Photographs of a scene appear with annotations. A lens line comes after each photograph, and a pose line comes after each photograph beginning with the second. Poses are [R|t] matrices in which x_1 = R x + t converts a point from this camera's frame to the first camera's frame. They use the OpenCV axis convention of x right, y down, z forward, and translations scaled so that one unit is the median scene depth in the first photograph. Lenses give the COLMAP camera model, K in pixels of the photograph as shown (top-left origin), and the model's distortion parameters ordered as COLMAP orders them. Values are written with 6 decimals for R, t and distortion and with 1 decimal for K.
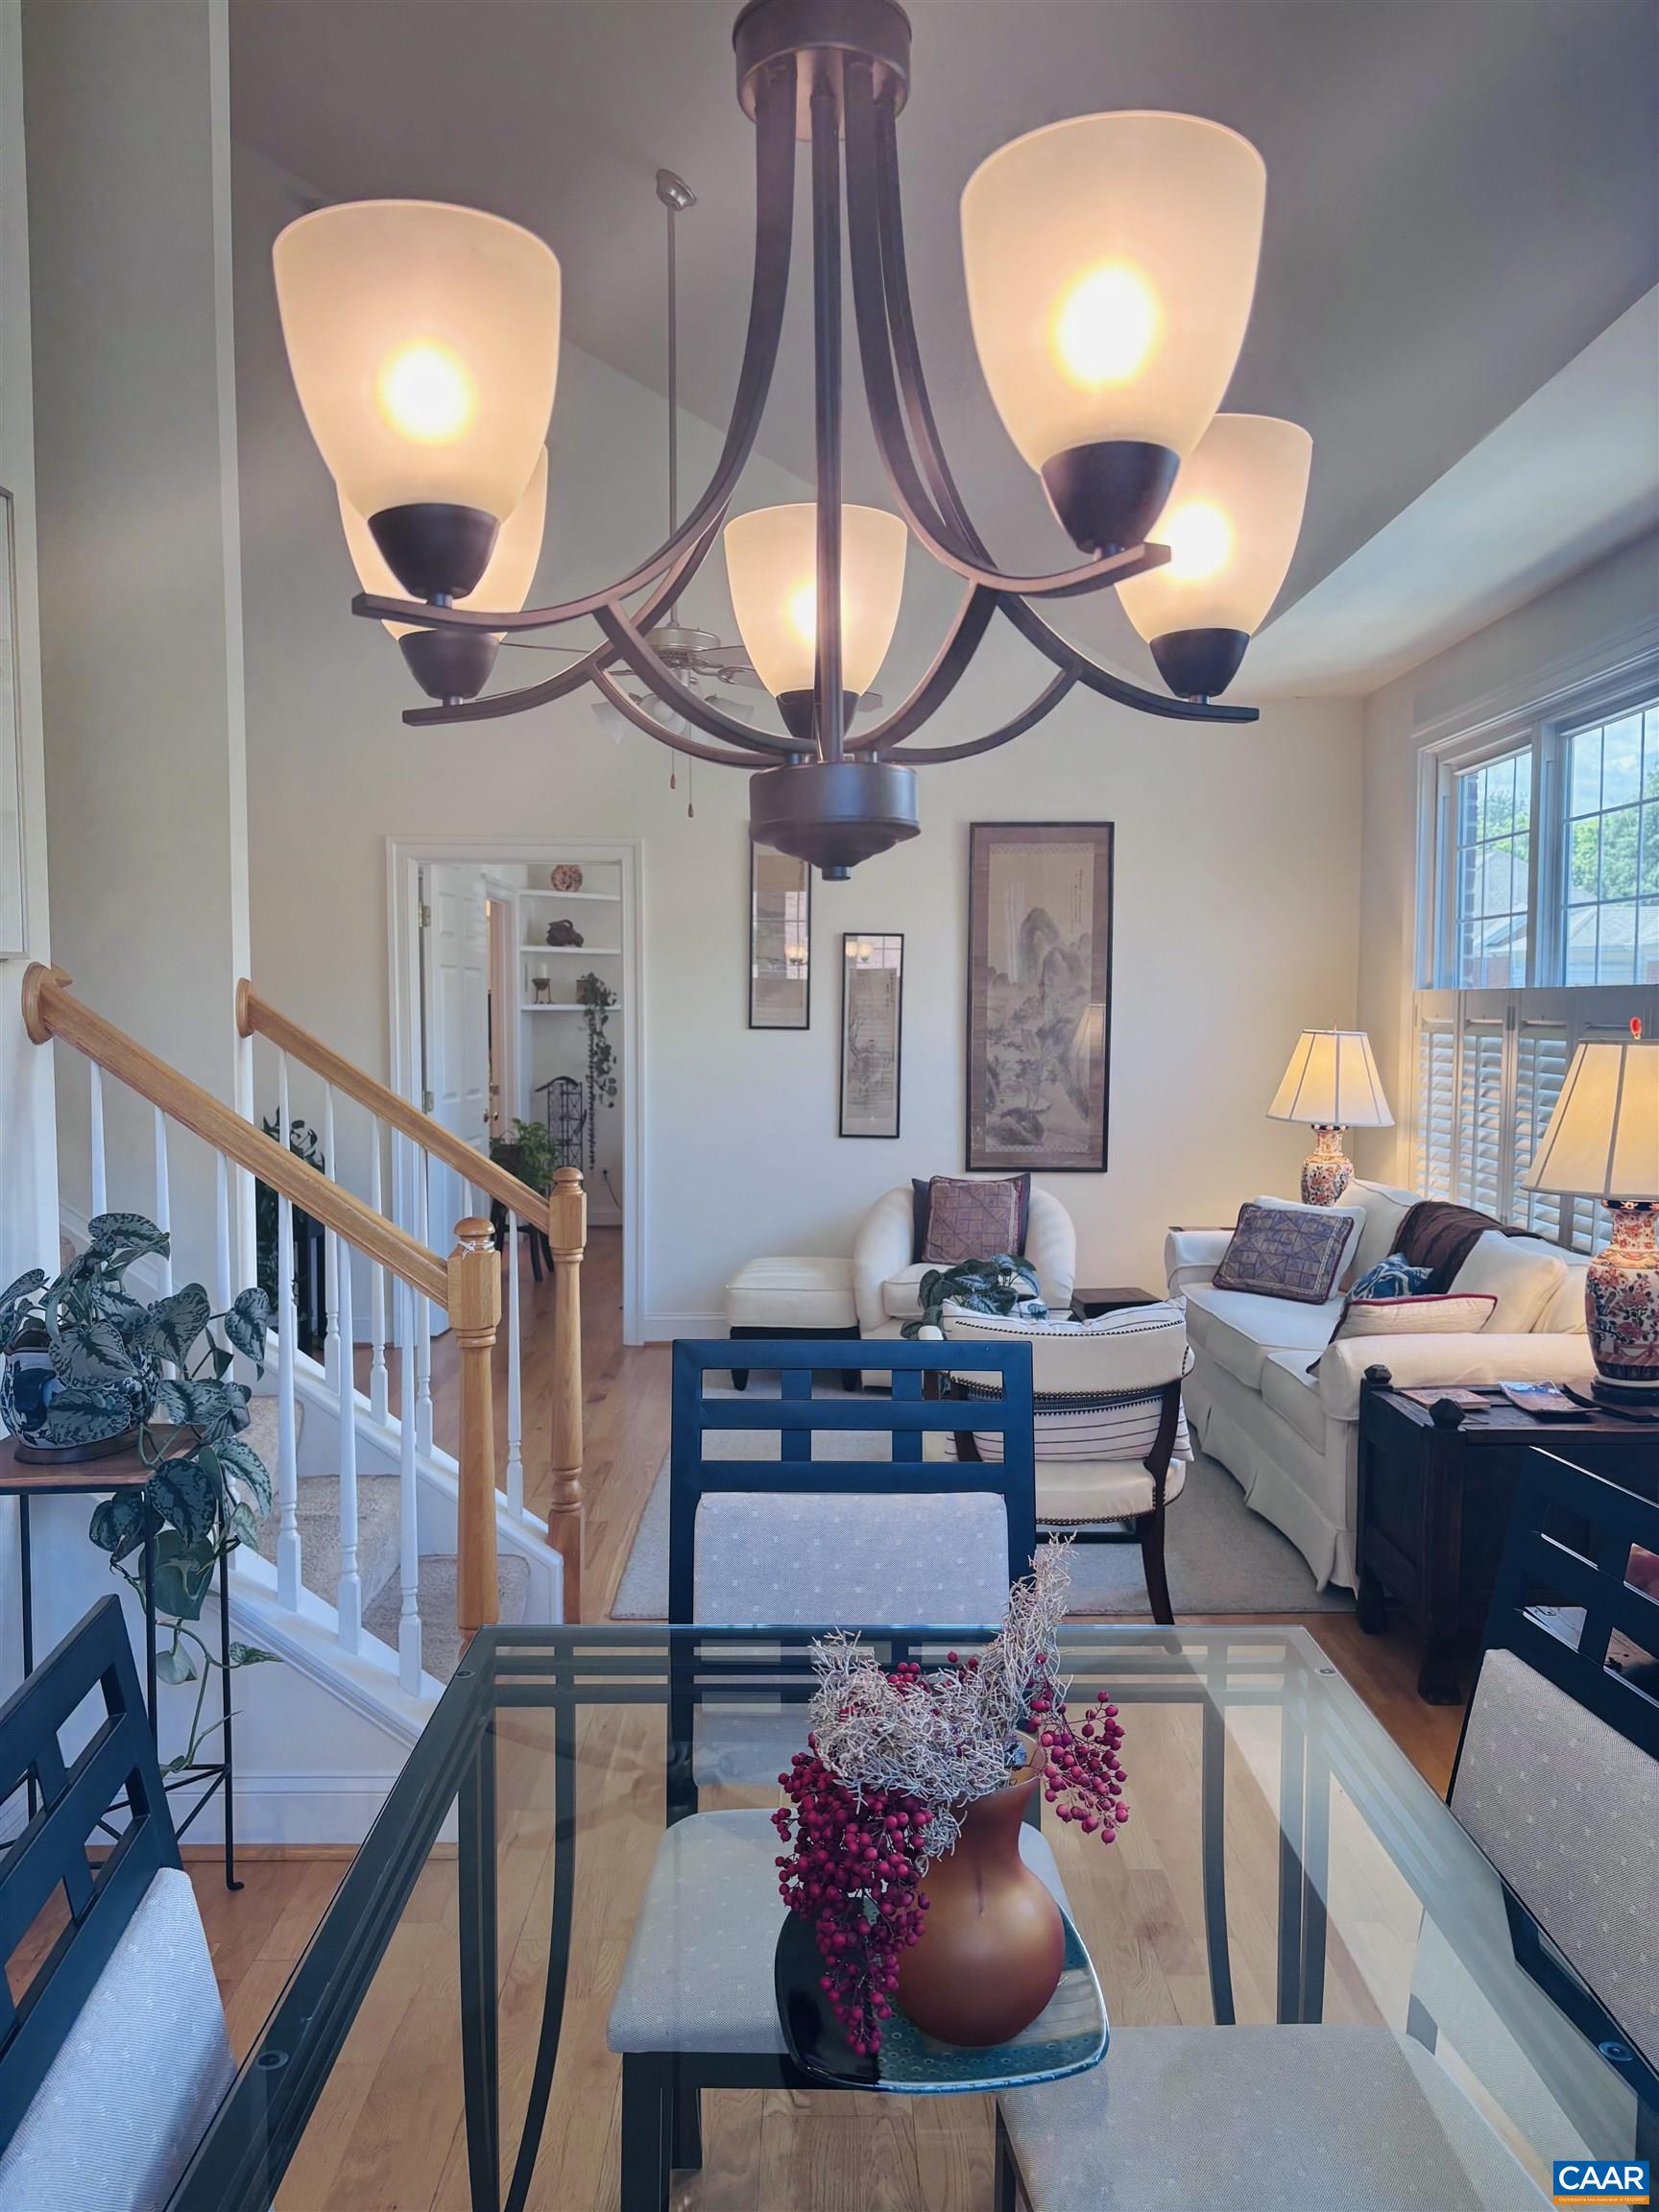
lens RADIAL K [[1683.8, 0, 829.5], [0, 1683.8, 1106.0], [0, 0, 1]] dist [0.033196, -0.004567]
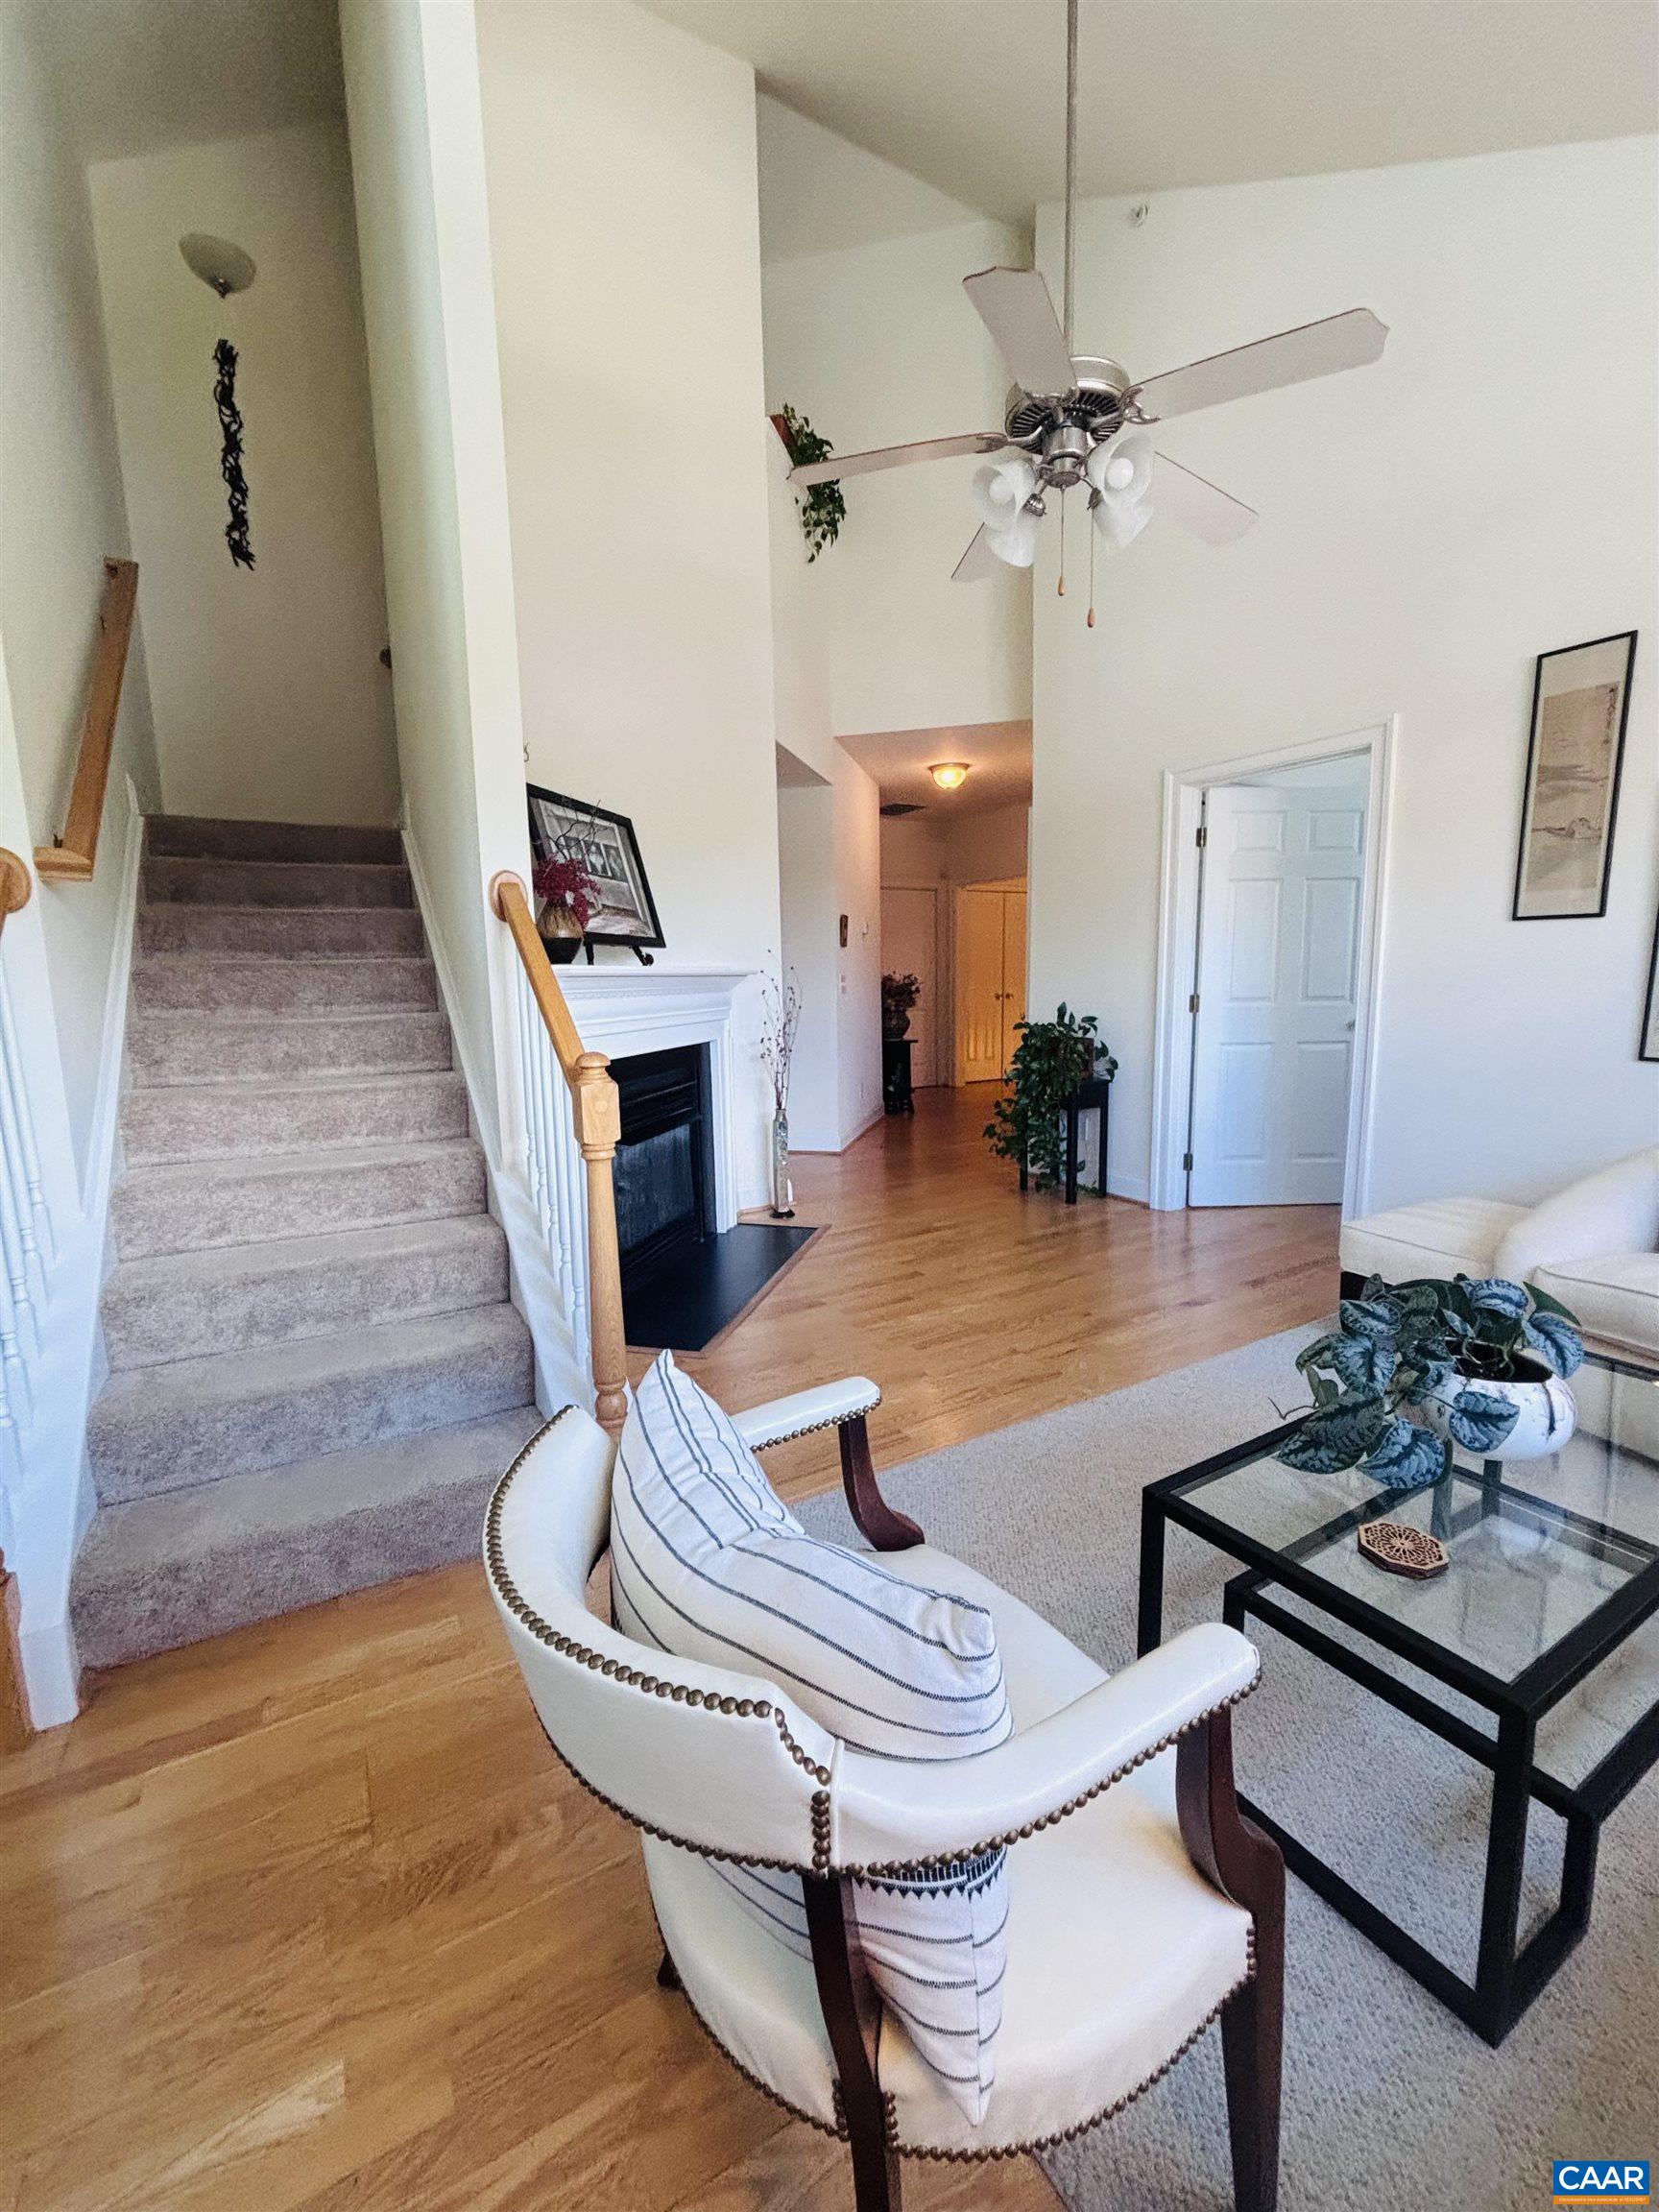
lens RADIAL K [[887.5, 0, 838.2], [0, 887.5, 1109.1], [0, 0, 1]] dist [-0.001425, -0.000103]
pose [[0.504245, 0.120825, -0.855066, 0.166911], [-0.032192, 0.992105, 0.121205, 0.003726], [0.862960, -0.033590, 0.504154, 0.495131]]
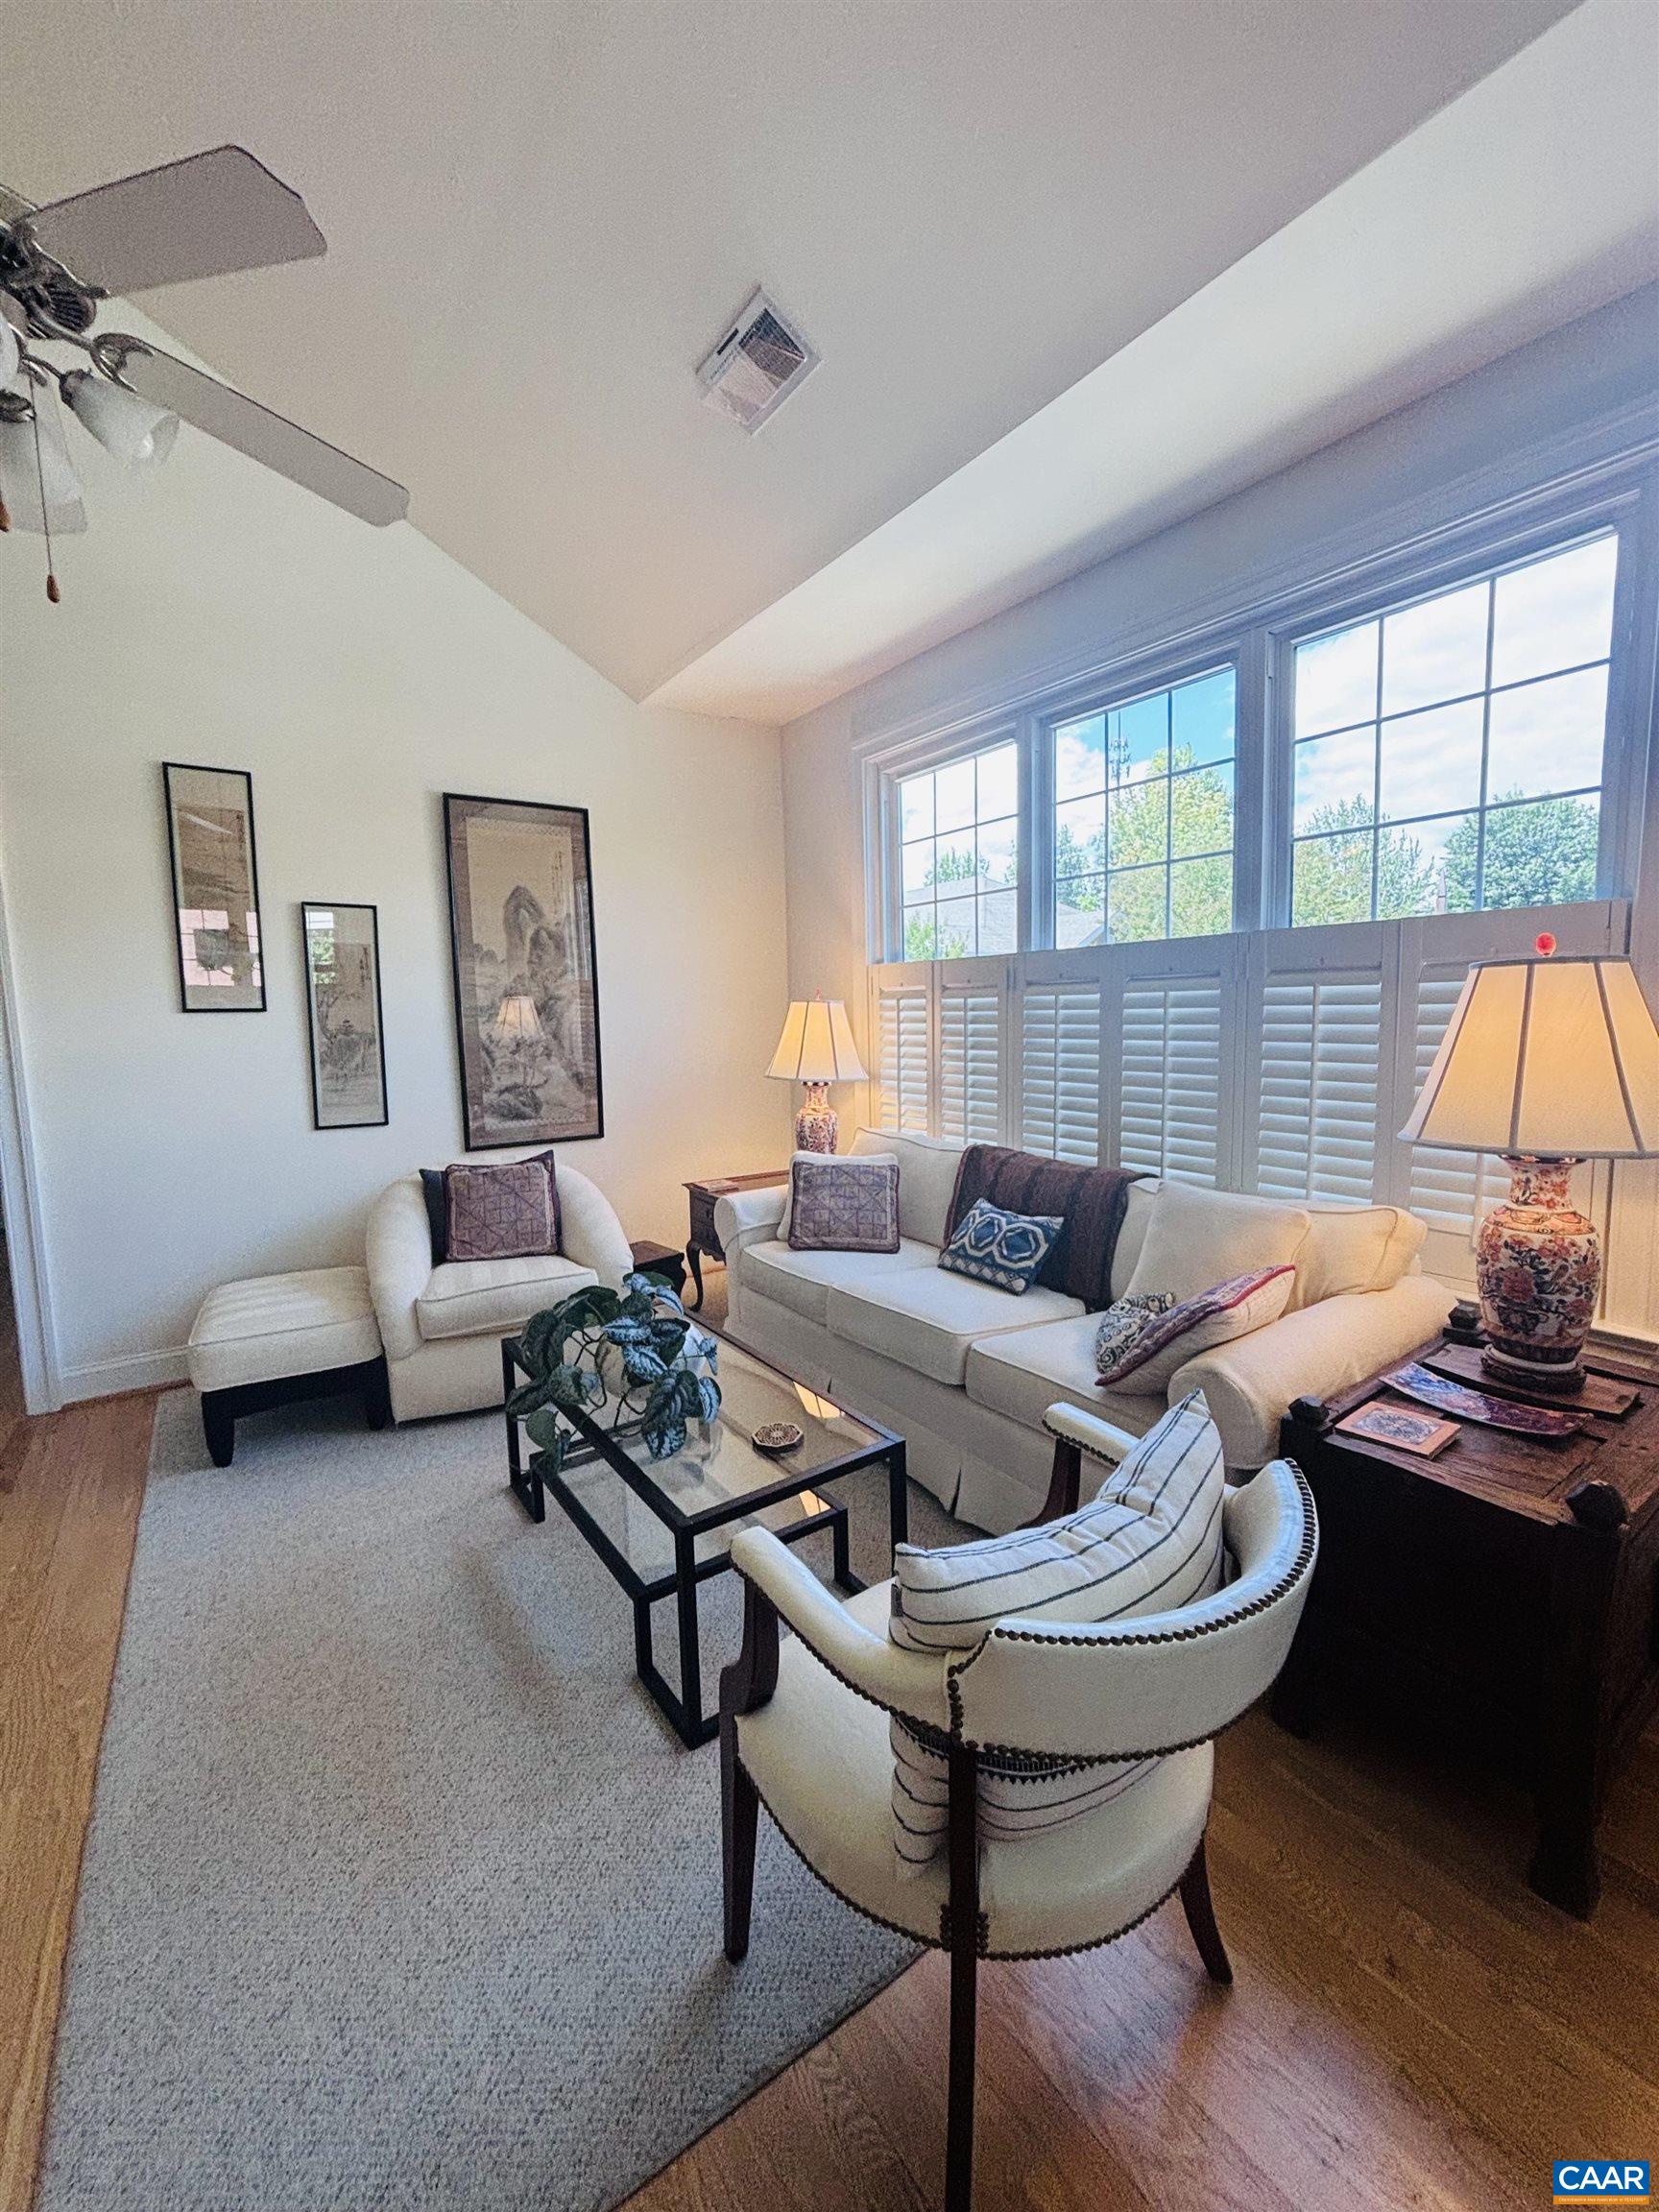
lens RADIAL K [[887.5, 0, 838.2], [0, 887.5, 1109.1], [0, 0, 1]] dist [-0.001425, -0.000103]
pose [[0.820236, -0.084110, 0.565807, -0.033681], [0.057644, 0.996249, 0.064533, -0.007296], [-0.569113, -0.020317, 0.822008, 0.448953]]
